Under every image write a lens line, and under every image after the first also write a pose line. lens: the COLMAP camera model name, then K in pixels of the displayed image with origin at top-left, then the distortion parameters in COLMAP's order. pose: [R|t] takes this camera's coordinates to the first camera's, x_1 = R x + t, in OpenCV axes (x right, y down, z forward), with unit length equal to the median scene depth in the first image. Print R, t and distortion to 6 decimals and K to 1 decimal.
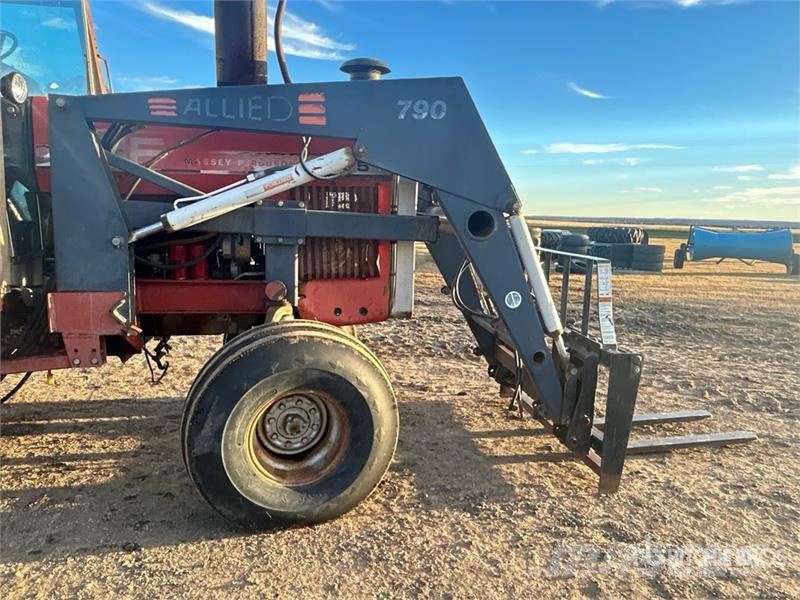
lens RADIAL K [[563.4, 0, 400.0], [0, 563.4, 300.0], [0, 0, 1]] dist [-0.005584, -0.006979]
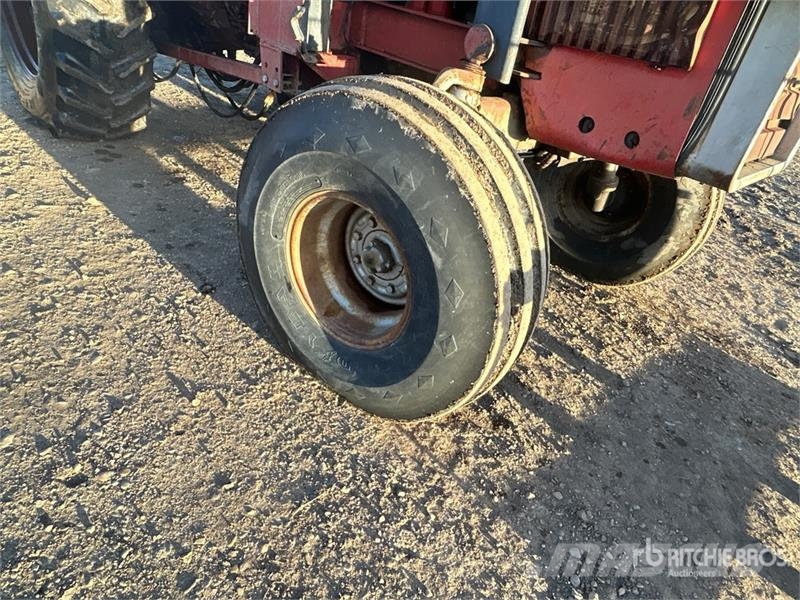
lens RADIAL K [[507.4, 0, 398.0], [0, 507.4, 298.6], [0, 0, 1]] dist [-0.000498, -0.002481]
pose [[0.549470, 0.503381, -0.666851, 0.221201], [-0.291614, 0.863484, 0.411529, 0.019467], [0.782971, -0.031659, 0.621252, 0.637566]]
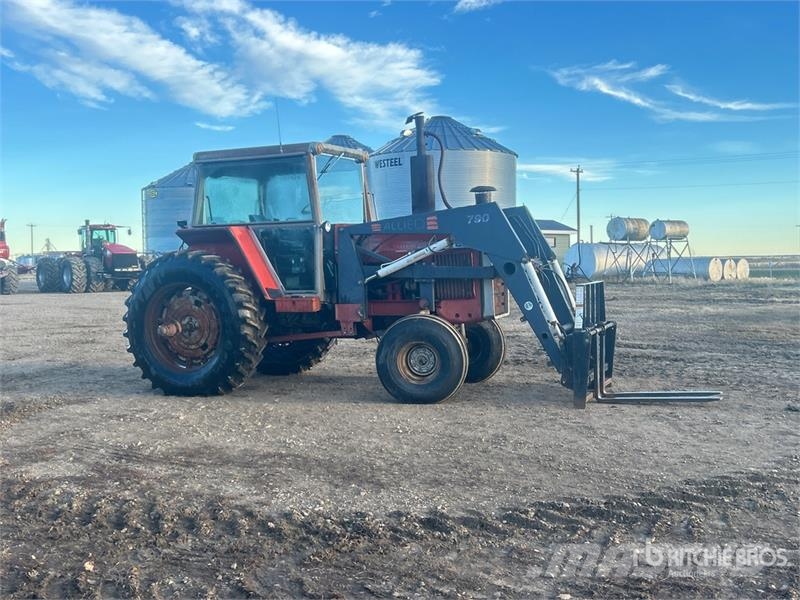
lens RADIAL K [[880.9, 0, 401.6], [0, 880.9, 301.1], [0, 0, 1]] dist [0.127359, -0.039013]
pose [[0.847381, -0.024028, -0.530442, 1.574457], [-0.035361, 0.994205, -0.101523, 0.335583], [0.529807, 0.104786, 0.841620, -1.983206]]
